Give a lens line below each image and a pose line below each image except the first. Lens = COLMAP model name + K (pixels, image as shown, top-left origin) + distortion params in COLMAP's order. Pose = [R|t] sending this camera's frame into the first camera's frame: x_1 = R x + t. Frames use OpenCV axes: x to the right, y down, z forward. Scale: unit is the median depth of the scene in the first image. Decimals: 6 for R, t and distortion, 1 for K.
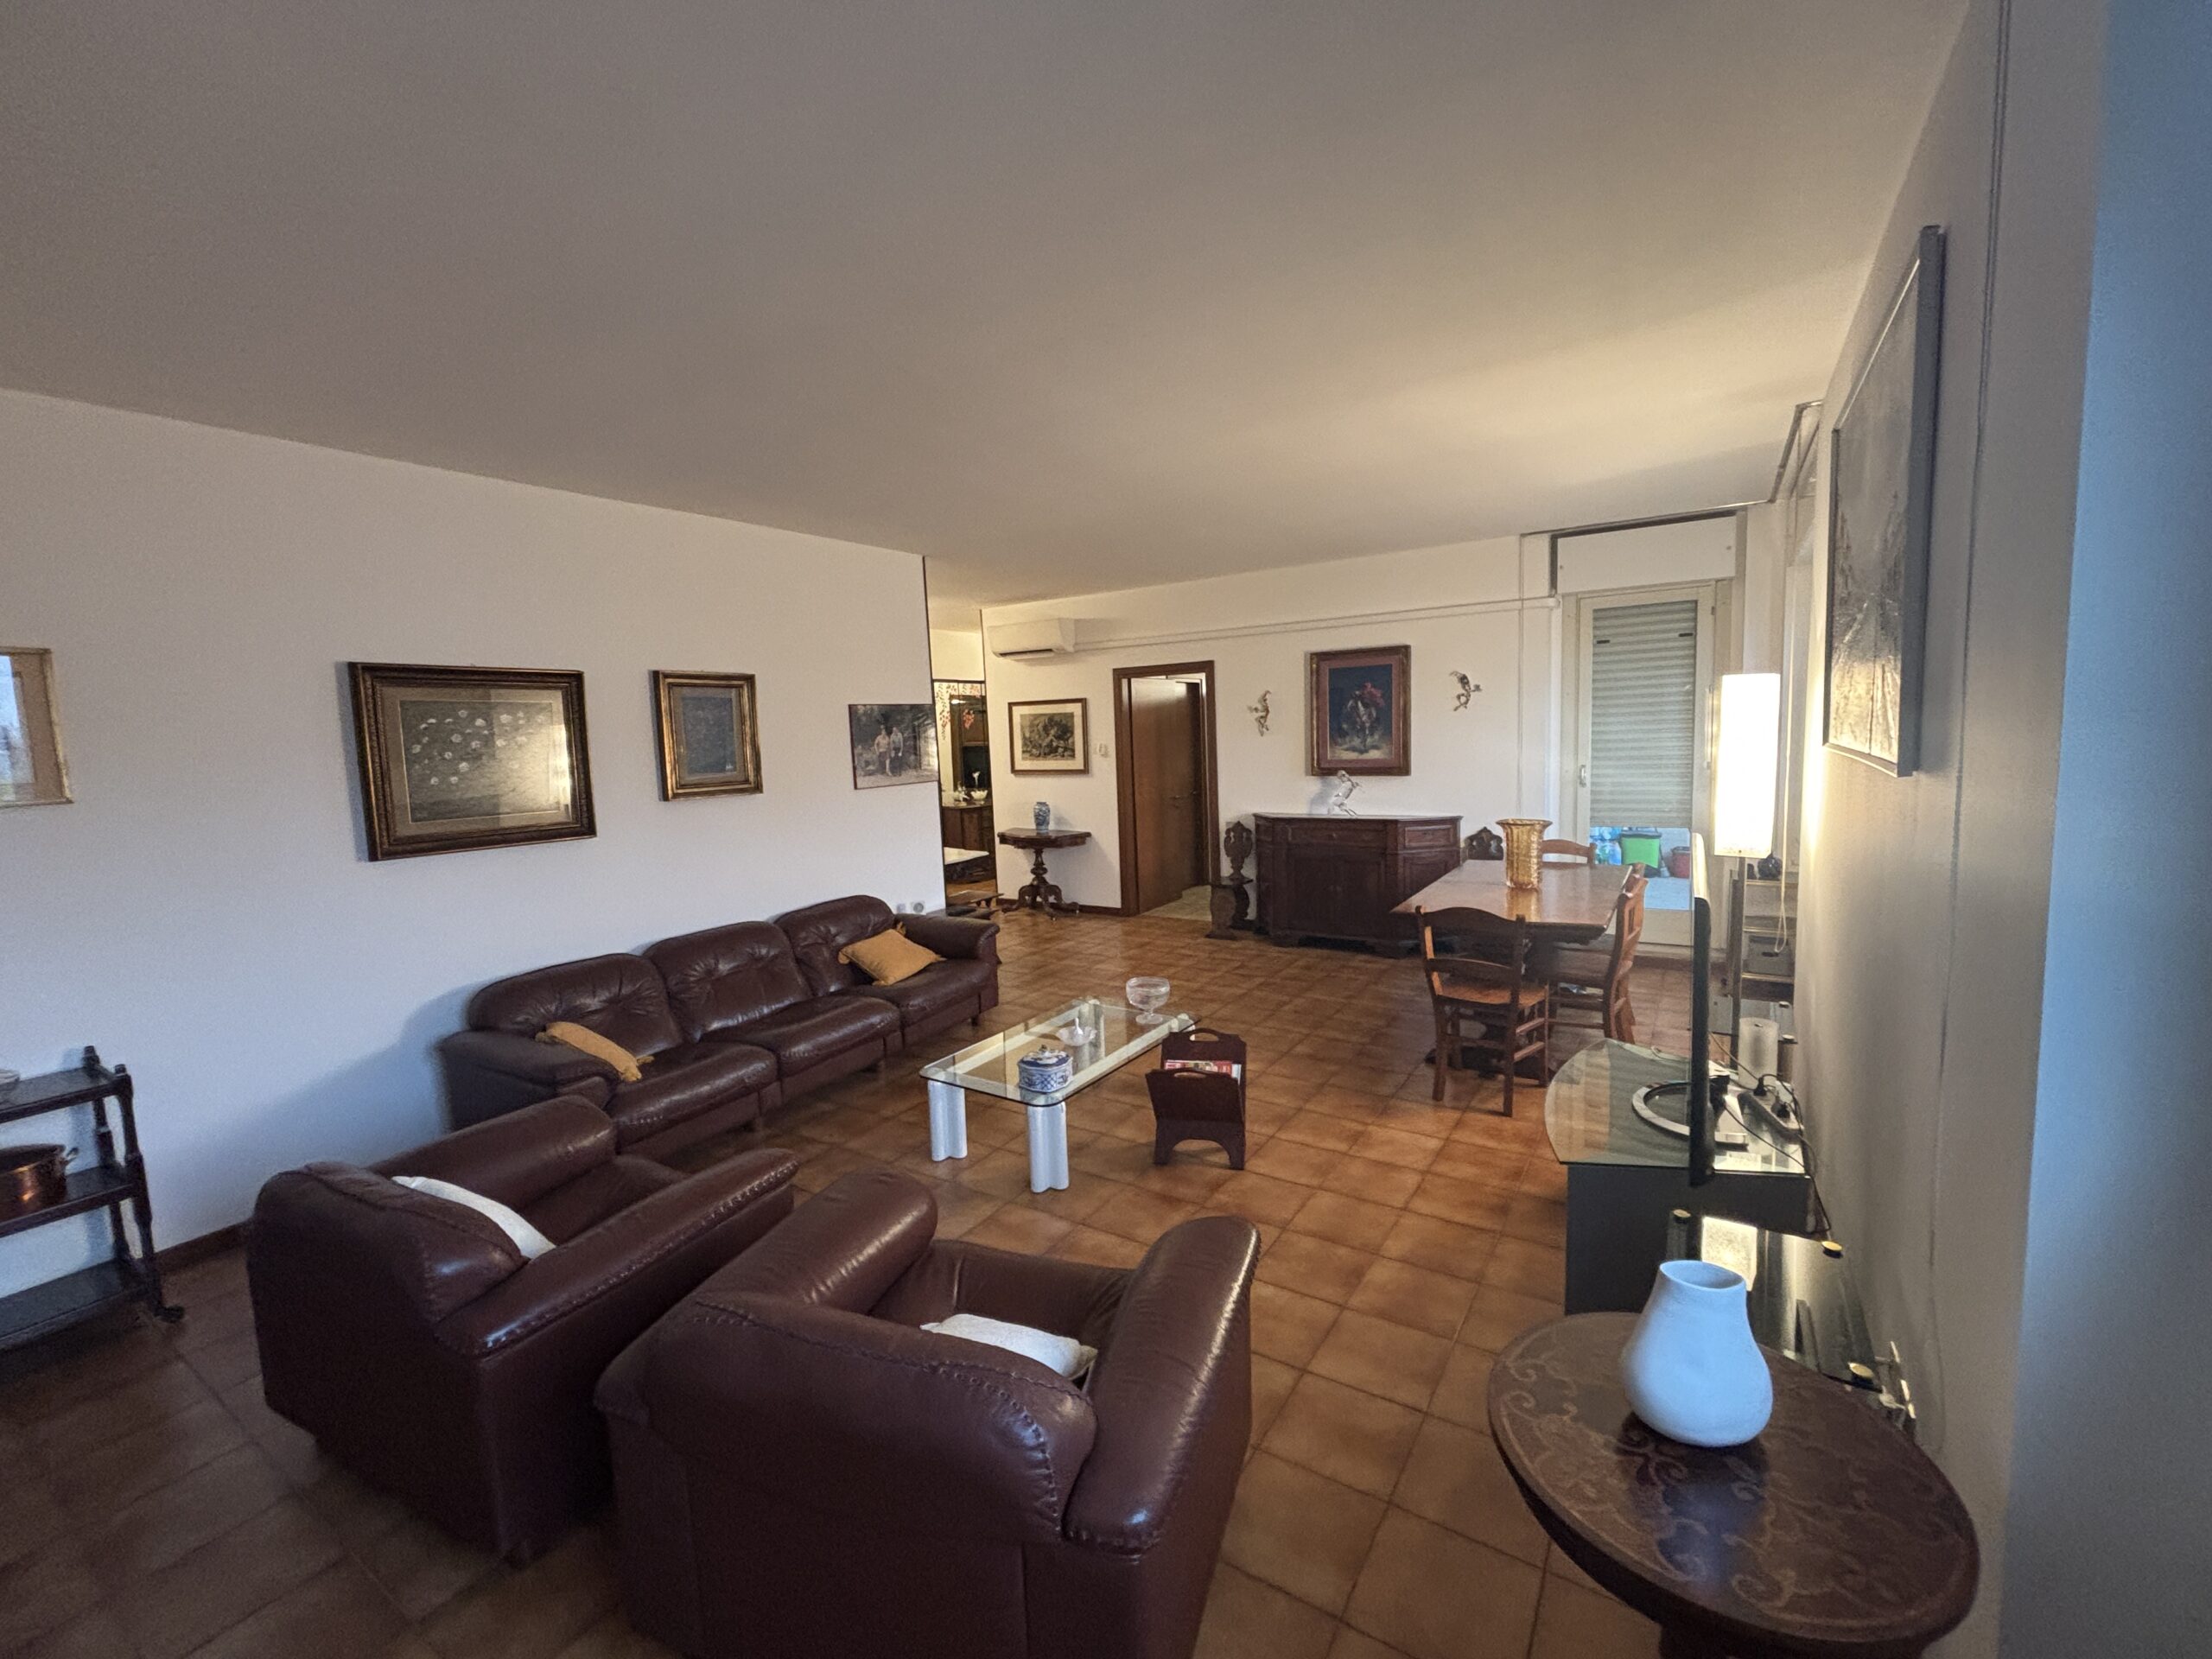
lens RADIAL K [[920.8, 0, 1098.5], [0, 920.8, 826.3], [0, 0, 1]] dist [0.001516, 0.000823]
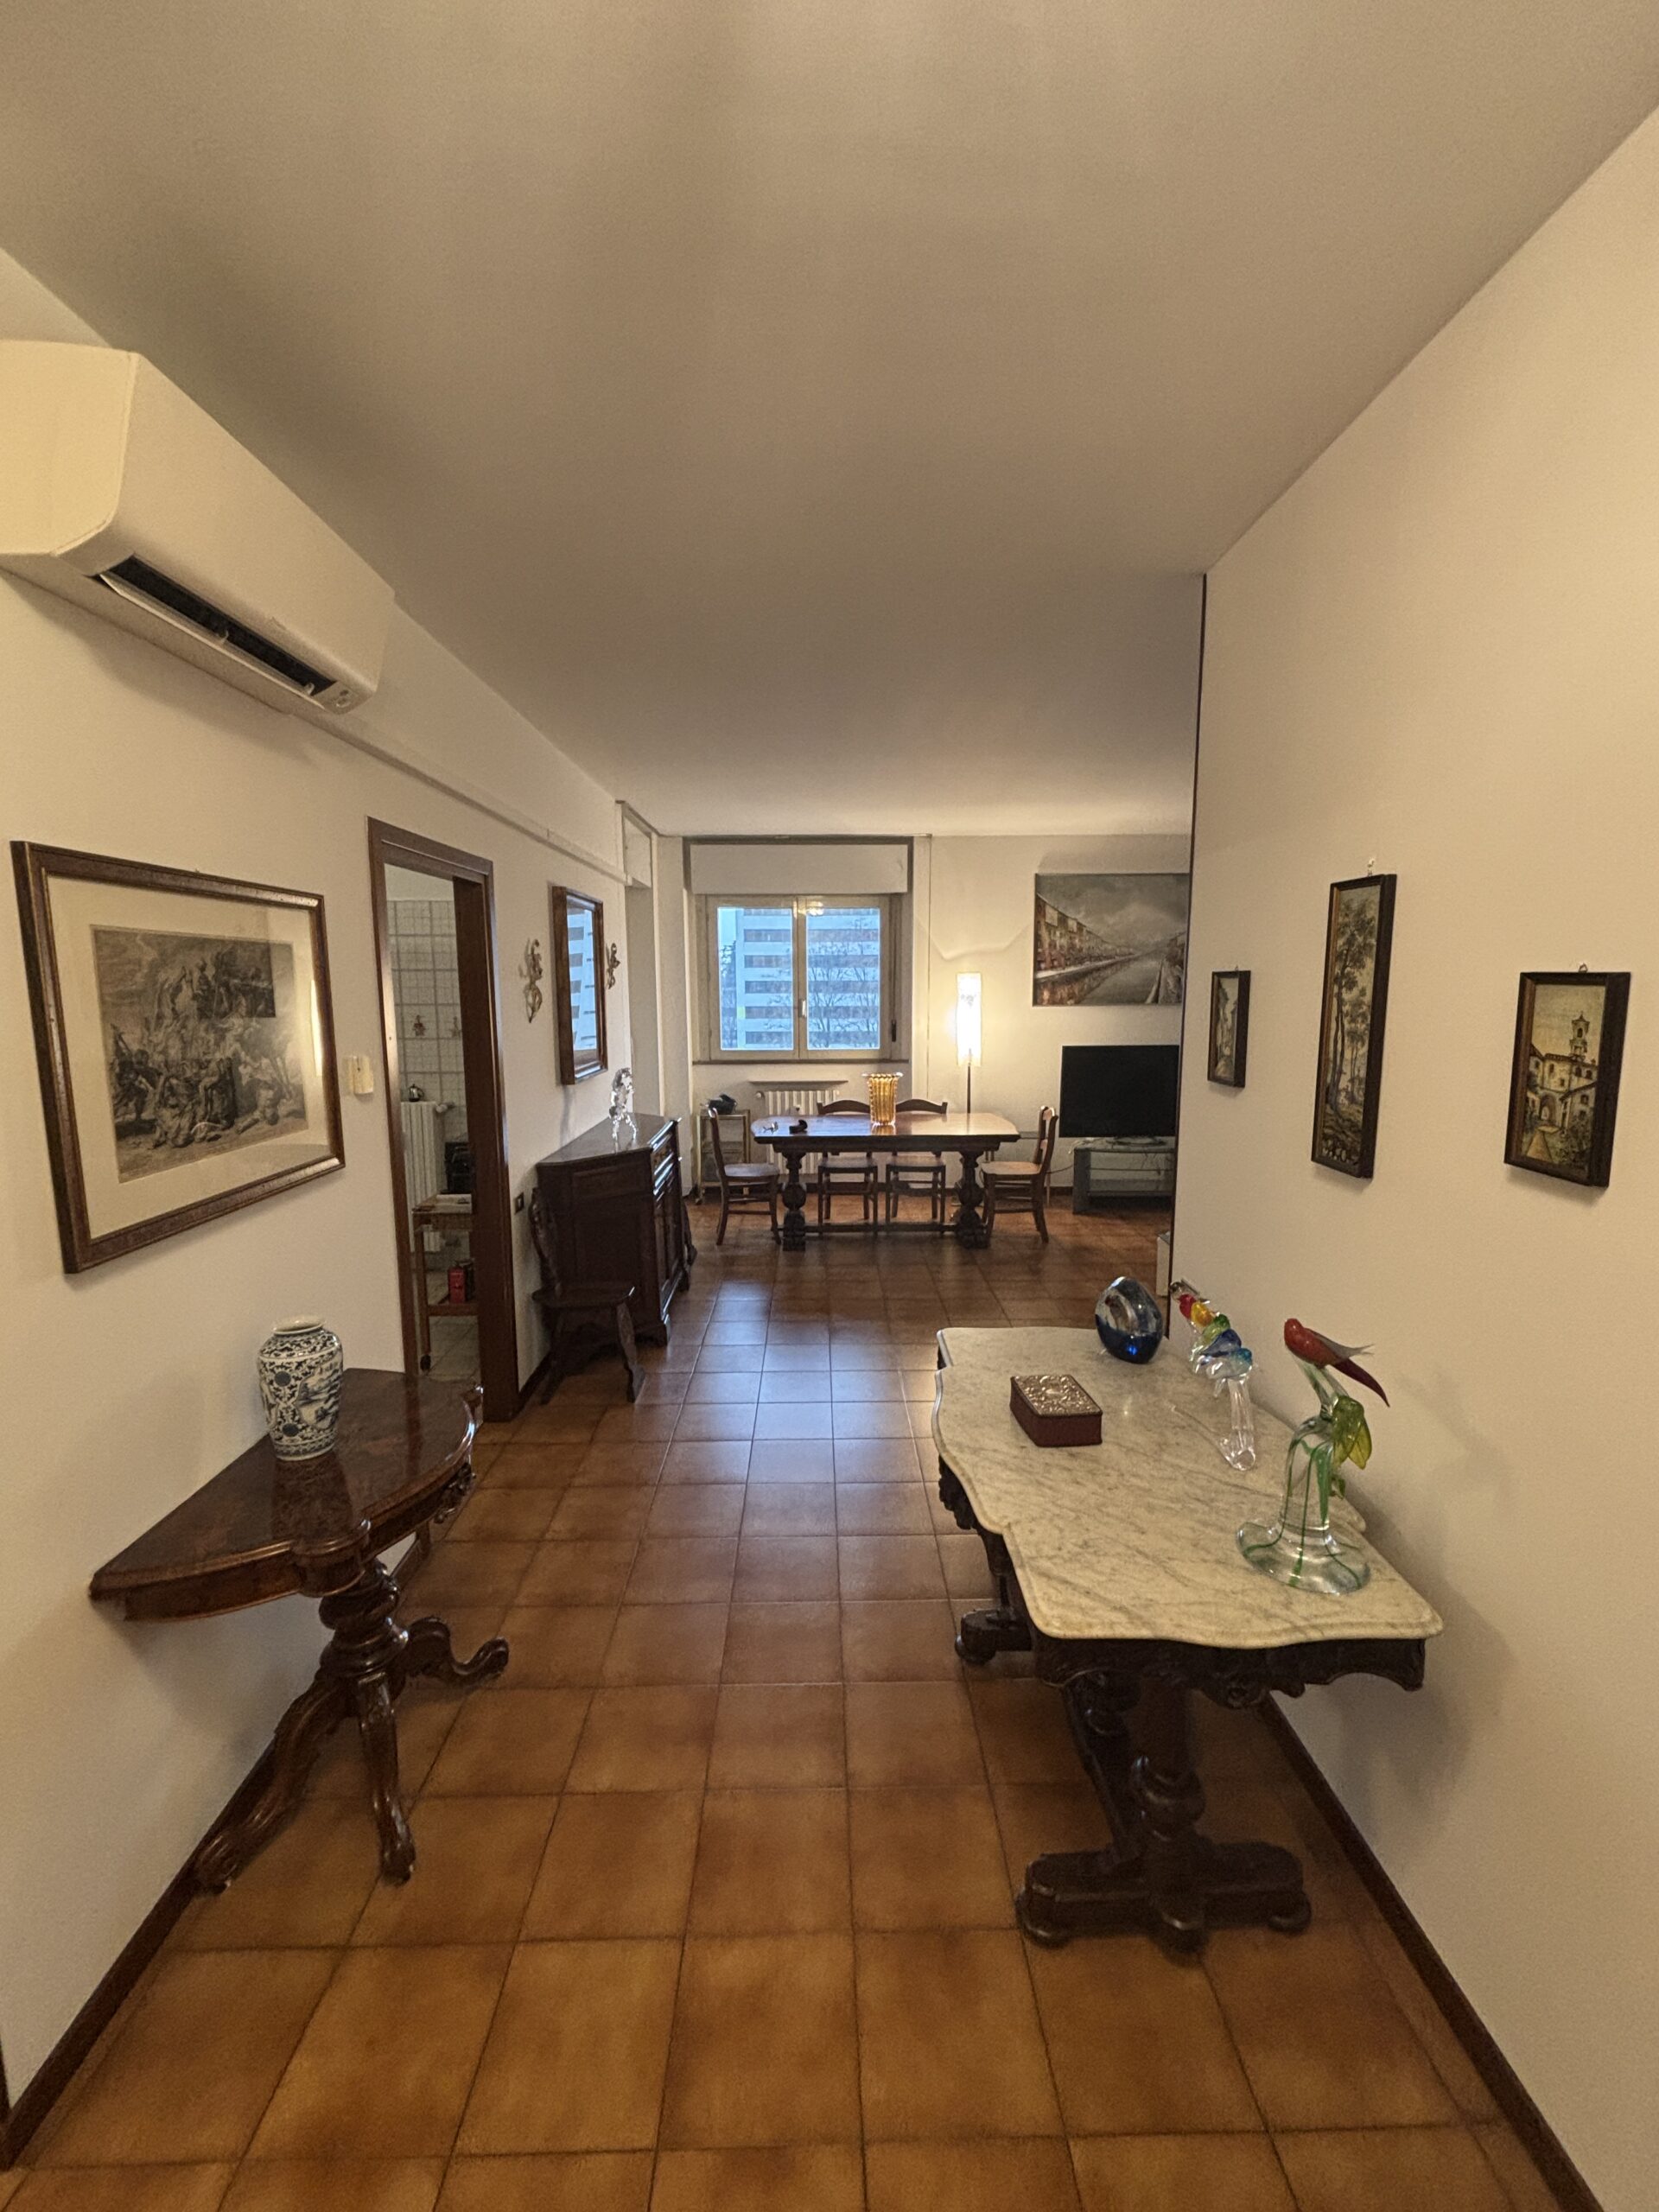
lens RADIAL K [[915.2, 0, 819.1], [0, 915.2, 1110.3], [0, 0, 1]] dist [0.018907, -0.009778]
pose [[-0.562542, -0.072253, 0.823606, -0.723895], [0.115019, 0.979648, 0.164502, -0.232213], [-0.818729, 0.187269, -0.542782, 2.297420]]
